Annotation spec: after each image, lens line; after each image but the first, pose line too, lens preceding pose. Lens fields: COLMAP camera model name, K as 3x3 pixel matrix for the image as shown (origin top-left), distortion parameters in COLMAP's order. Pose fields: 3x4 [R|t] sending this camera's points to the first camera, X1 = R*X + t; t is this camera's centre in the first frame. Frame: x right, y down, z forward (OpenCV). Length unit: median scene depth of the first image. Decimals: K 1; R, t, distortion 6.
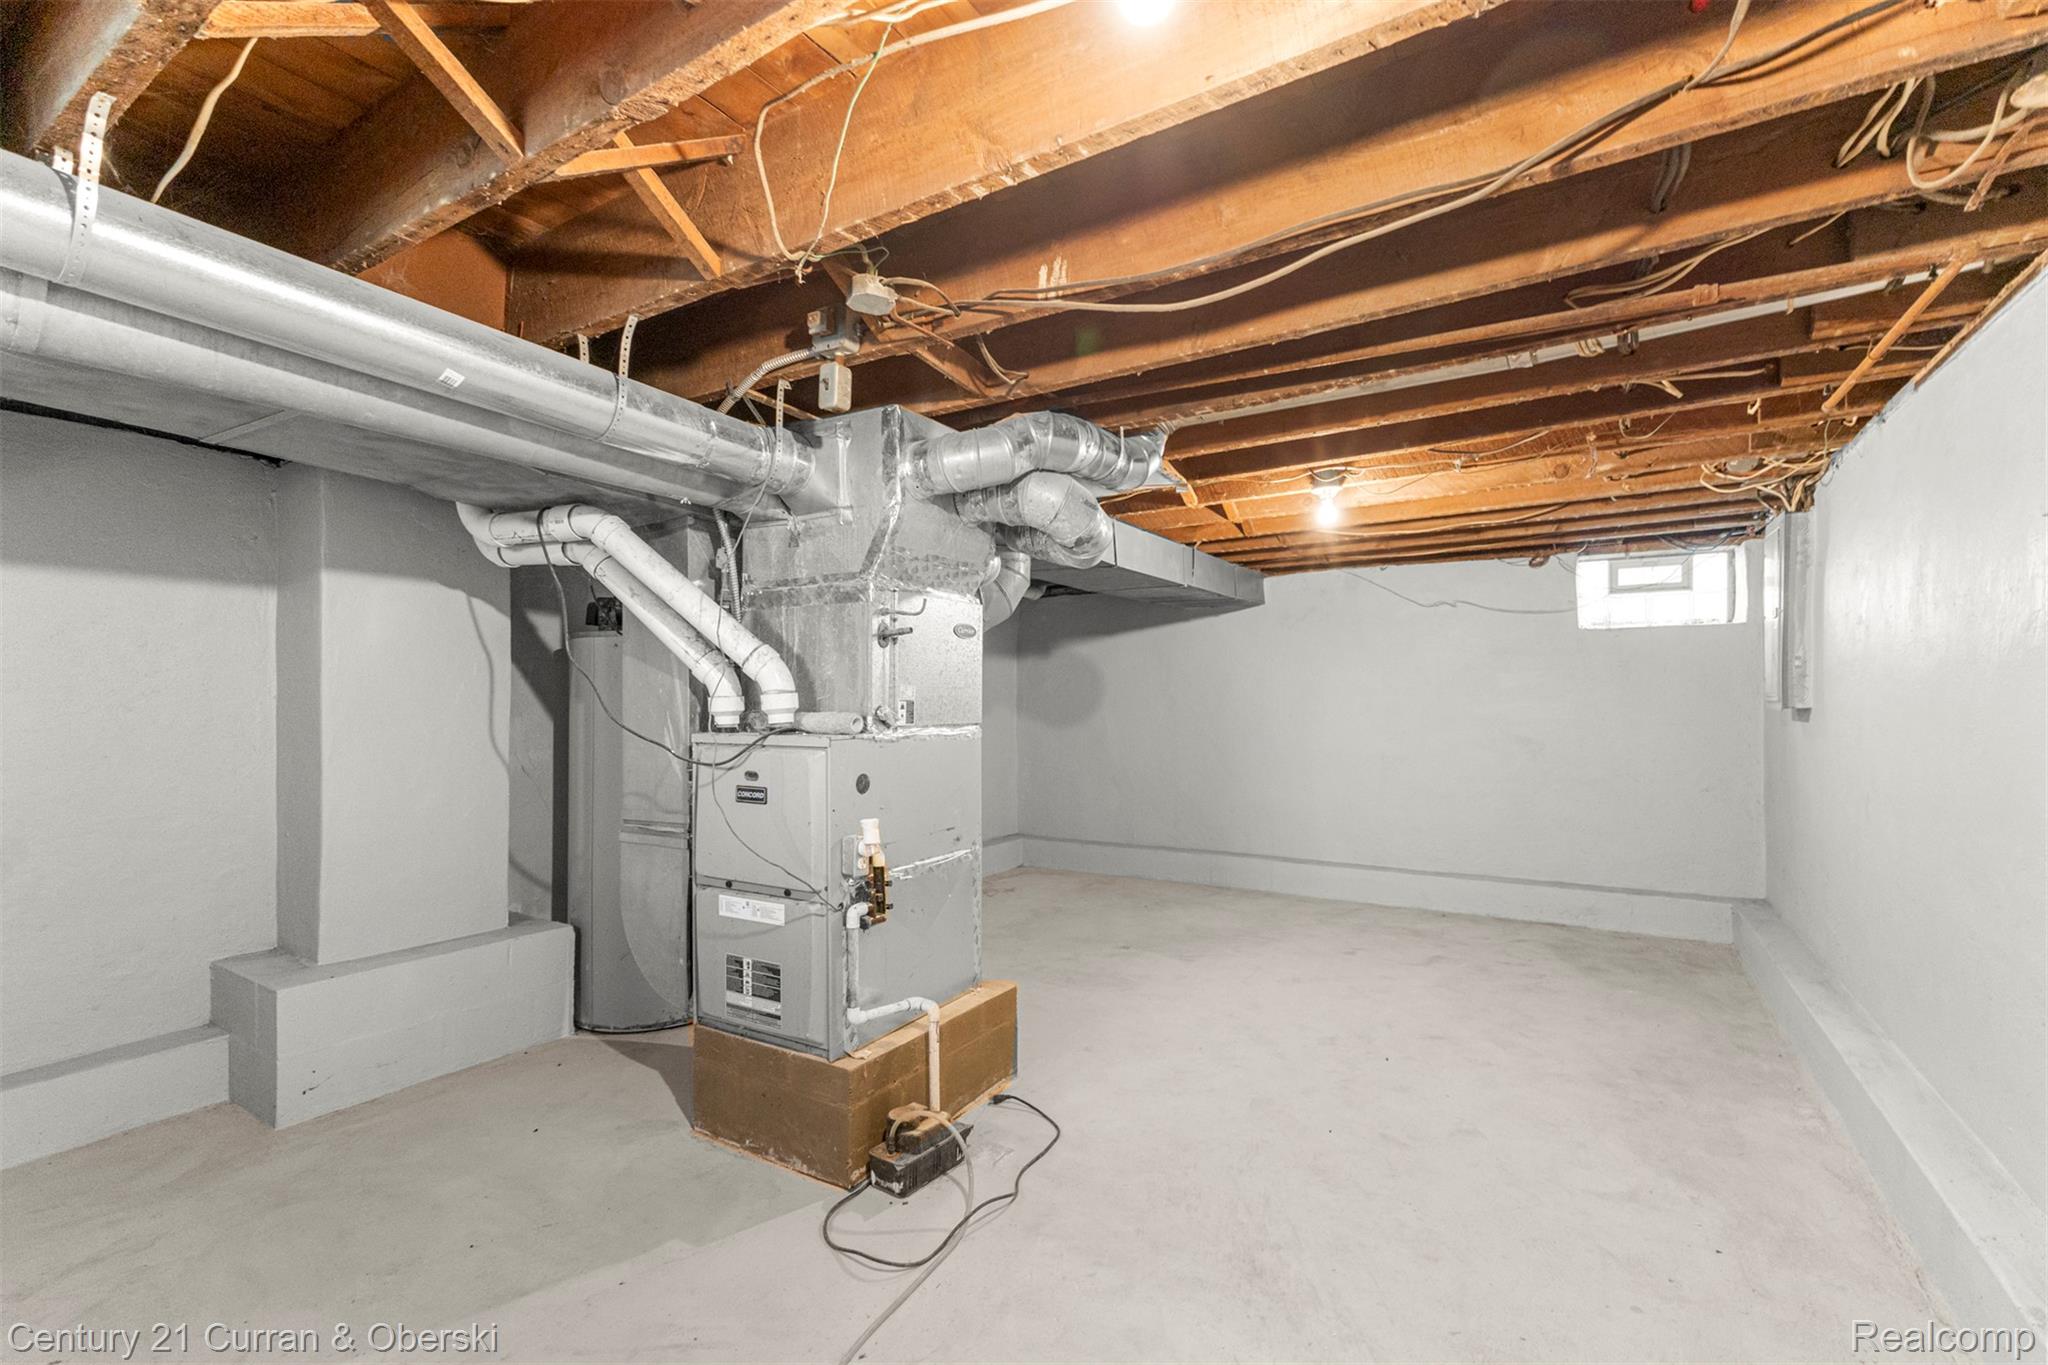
lens RADIAL K [[890.1, 0, 1030.4], [0, 890.1, 698.3], [0, 0, 1]] dist [0.011312, 0.000166]
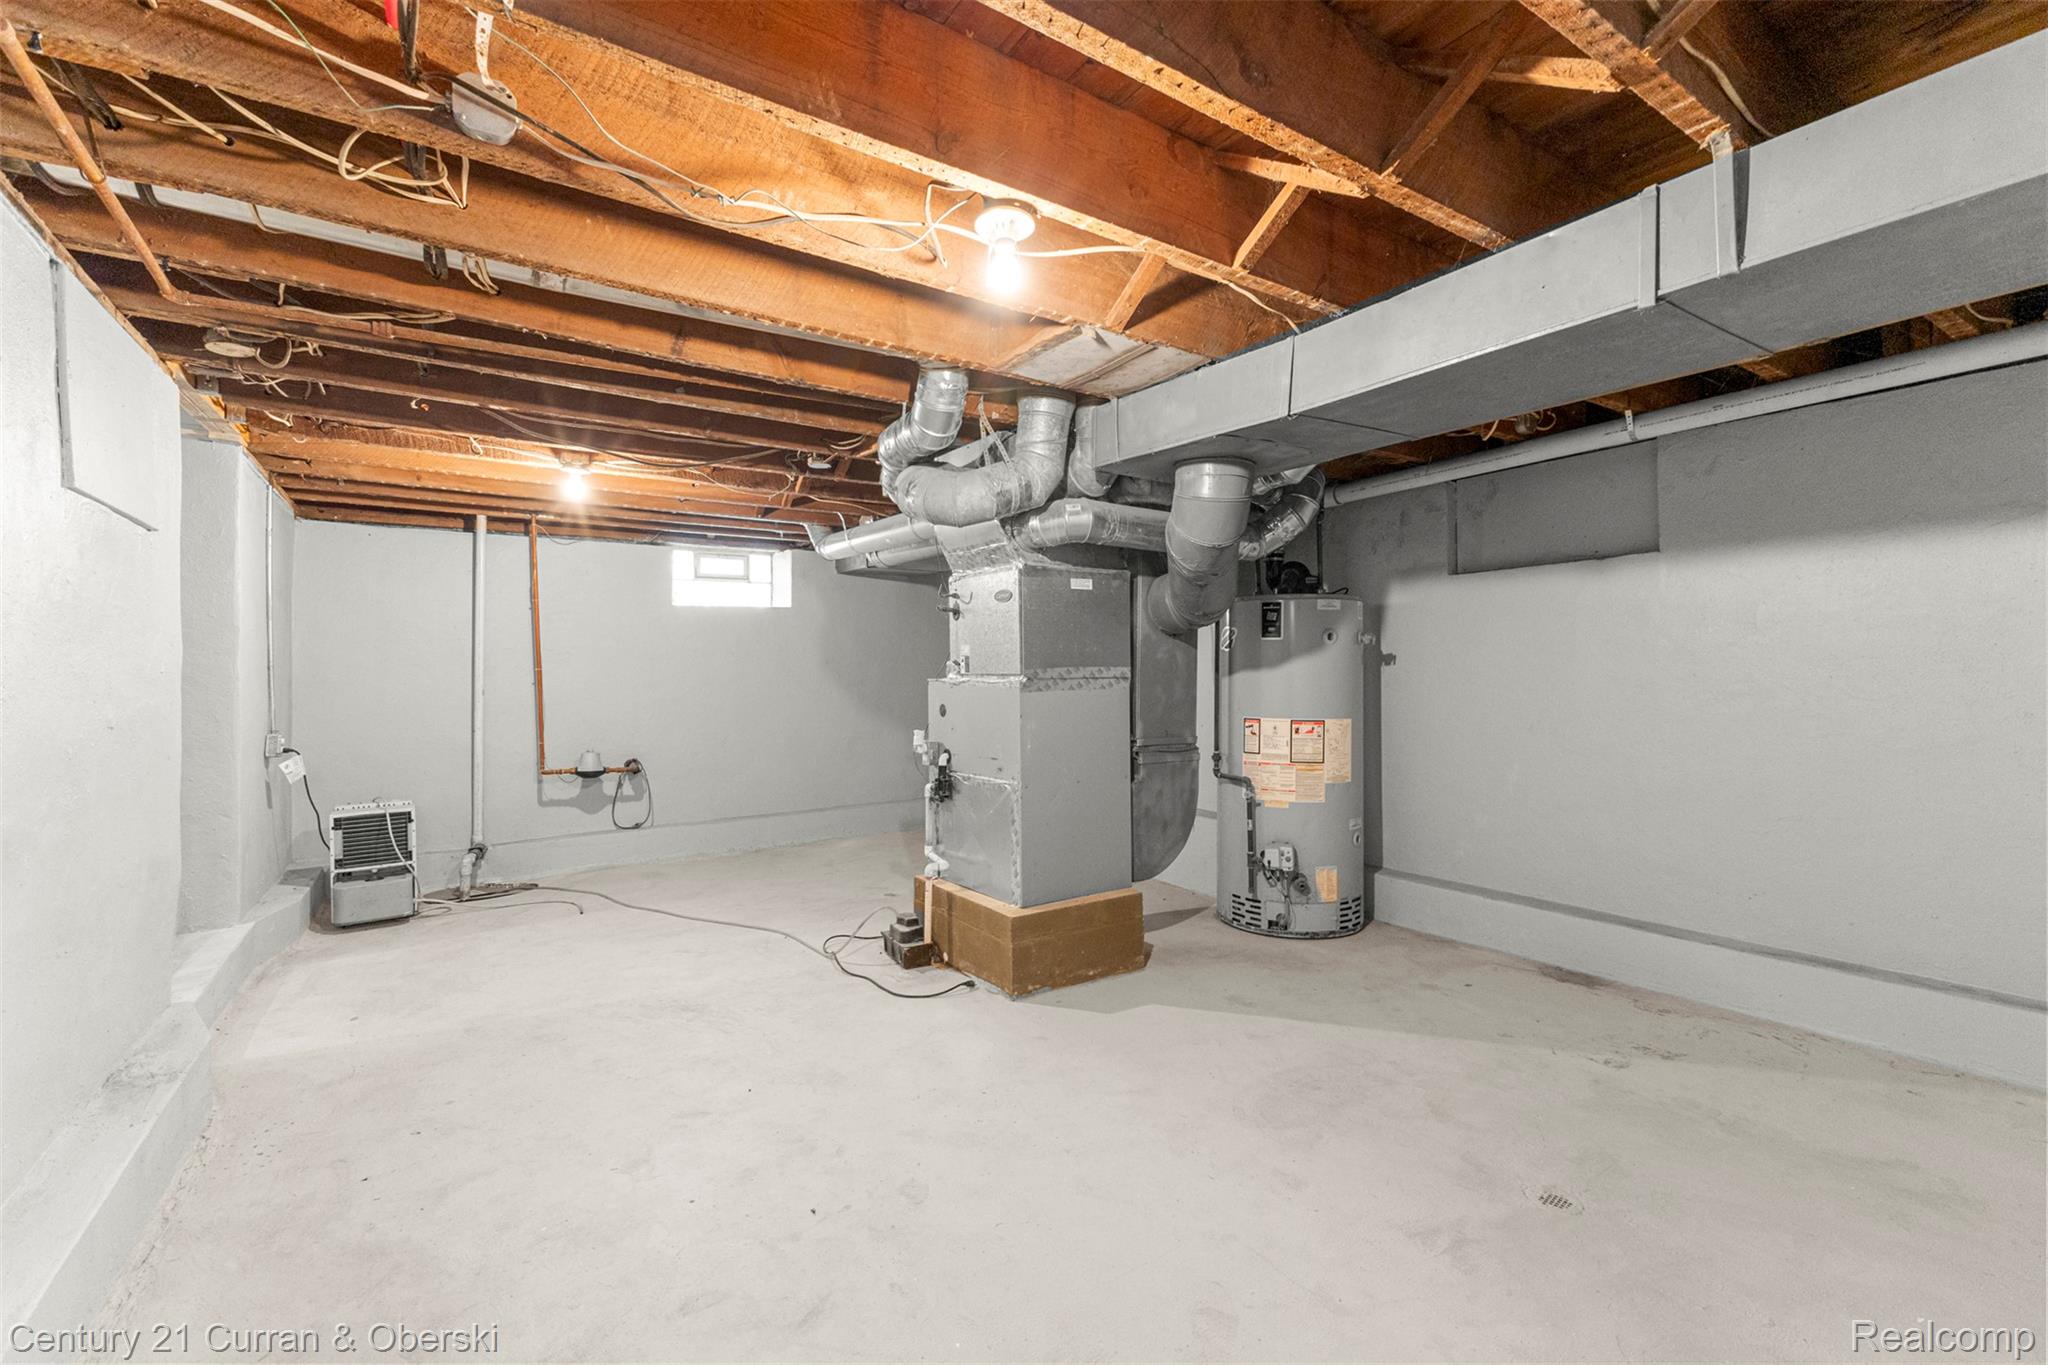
lens RADIAL K [[890.1, 0, 1034.1], [0, 890.1, 675.8], [0, 0, 1]] dist [0.011312, 0.000166]
pose [[-0.421906, 0.008171, -0.906603, 1.003659], [0.010614, 0.999935, 0.004073, 0.027074], [0.906578, -0.007904, -0.421965, 1.566965]]
